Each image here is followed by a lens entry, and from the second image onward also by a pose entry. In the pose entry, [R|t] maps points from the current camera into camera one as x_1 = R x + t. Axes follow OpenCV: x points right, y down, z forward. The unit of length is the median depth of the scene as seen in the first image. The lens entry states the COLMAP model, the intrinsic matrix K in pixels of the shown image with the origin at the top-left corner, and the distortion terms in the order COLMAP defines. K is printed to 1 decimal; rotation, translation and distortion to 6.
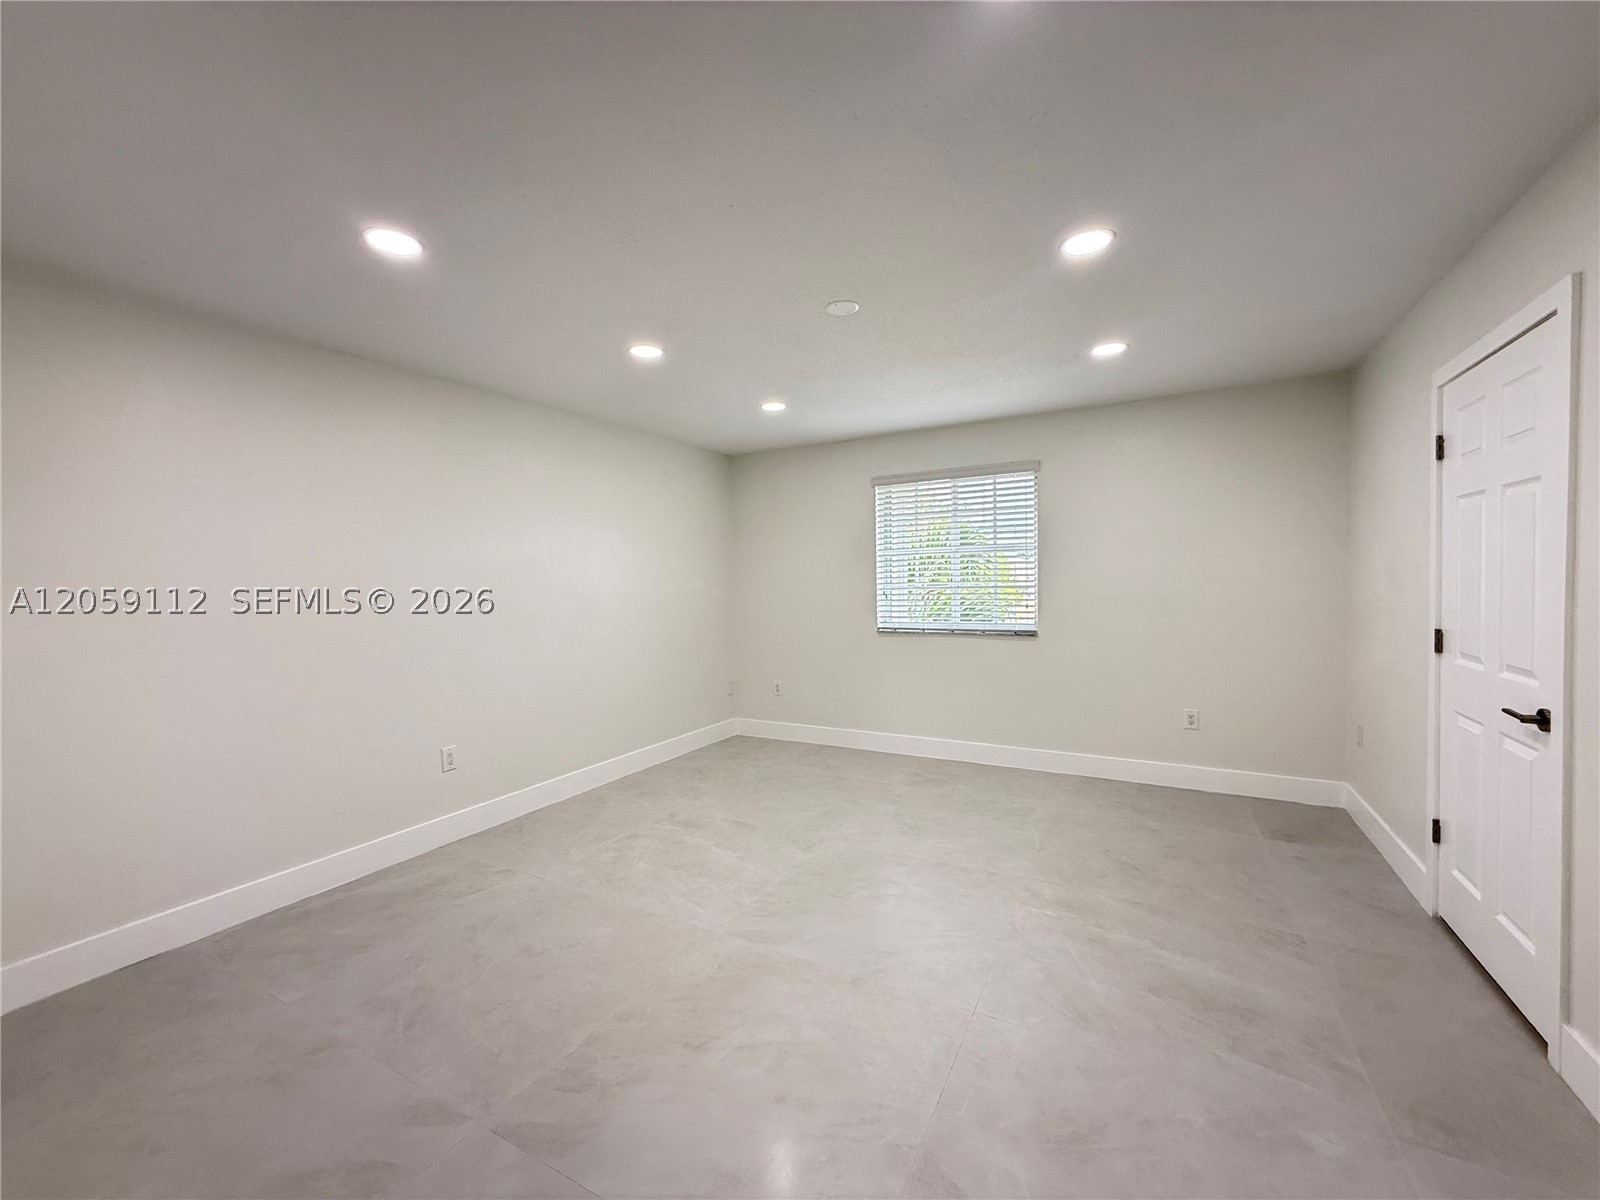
lens RADIAL K [[635.4, 0, 791.9], [0, 635.4, 591.3], [0, 0, 1]] dist [-0.002681, 0.001099]
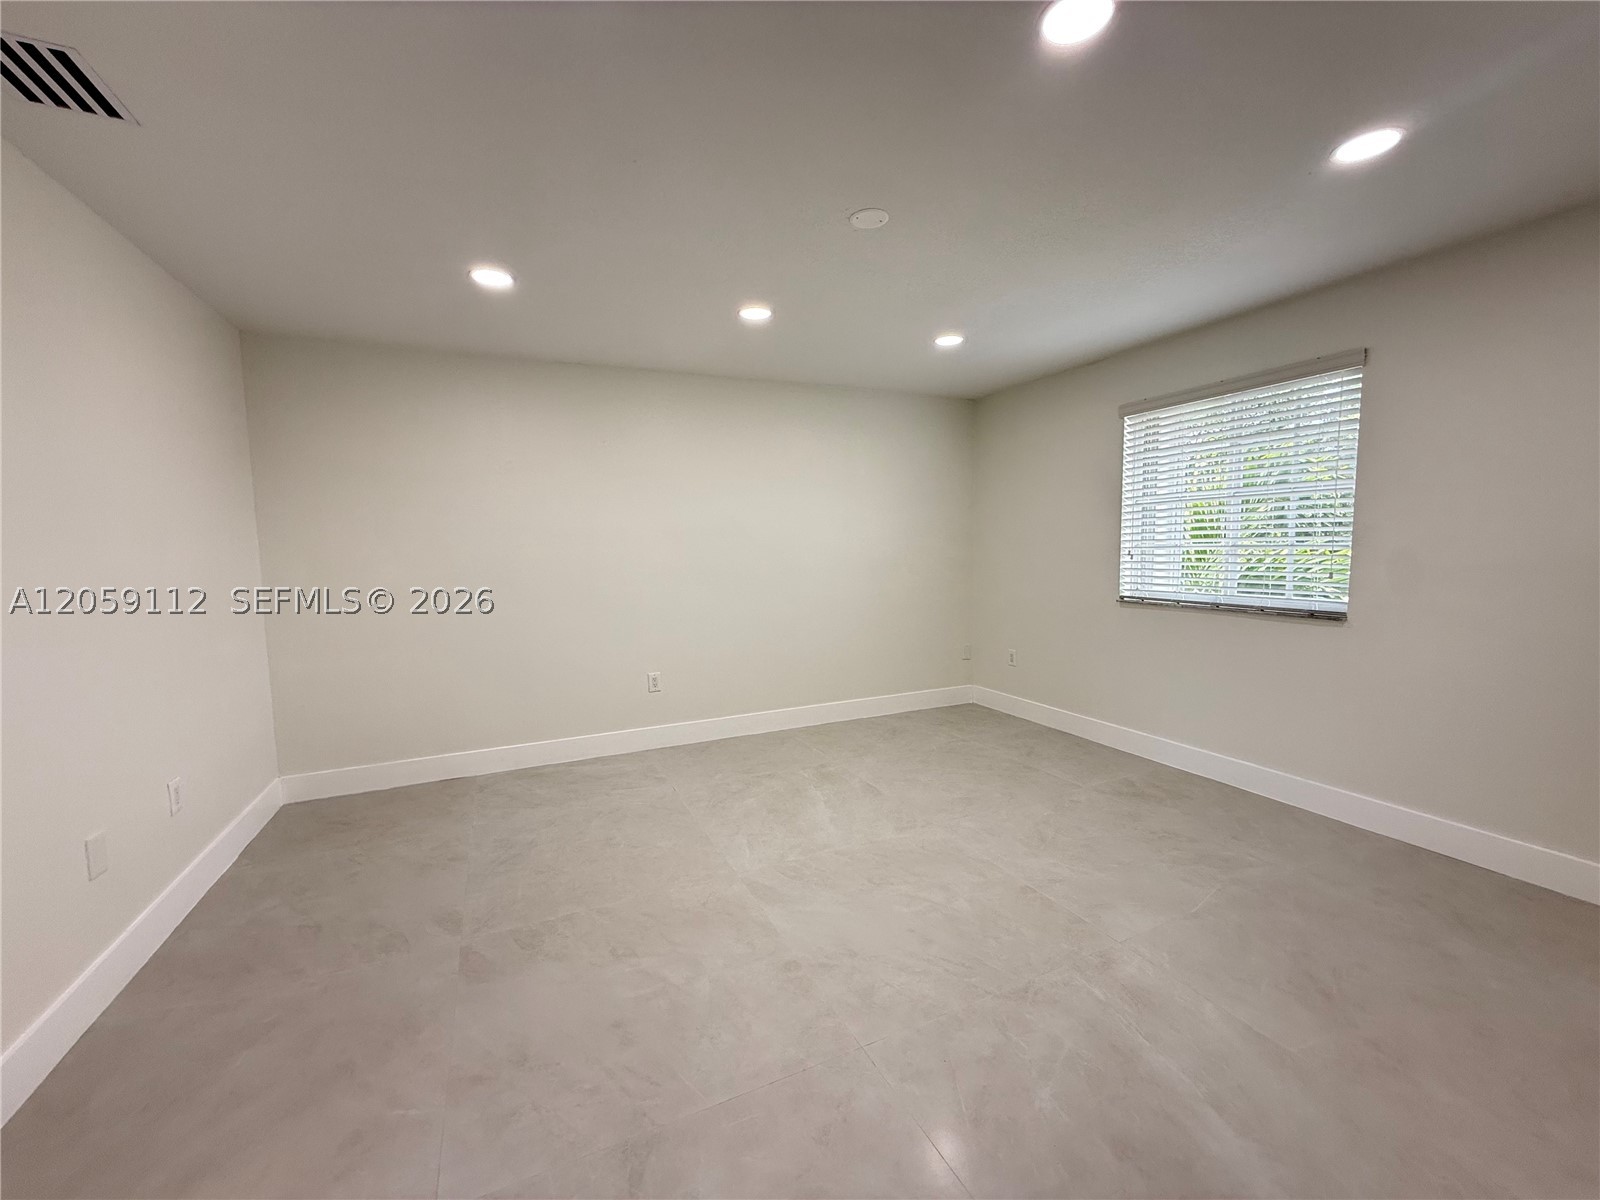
lens RADIAL K [[635.4, 0, 801.3], [0, 635.4, 589.6], [0, 0, 1]] dist [-0.002681, 0.001099]
pose [[0.808412, 0.046415, -0.586784, 0.333694], [-0.007414, 0.997610, 0.068698, -0.003068], [0.588570, -0.051186, 0.806824, 0.144029]]
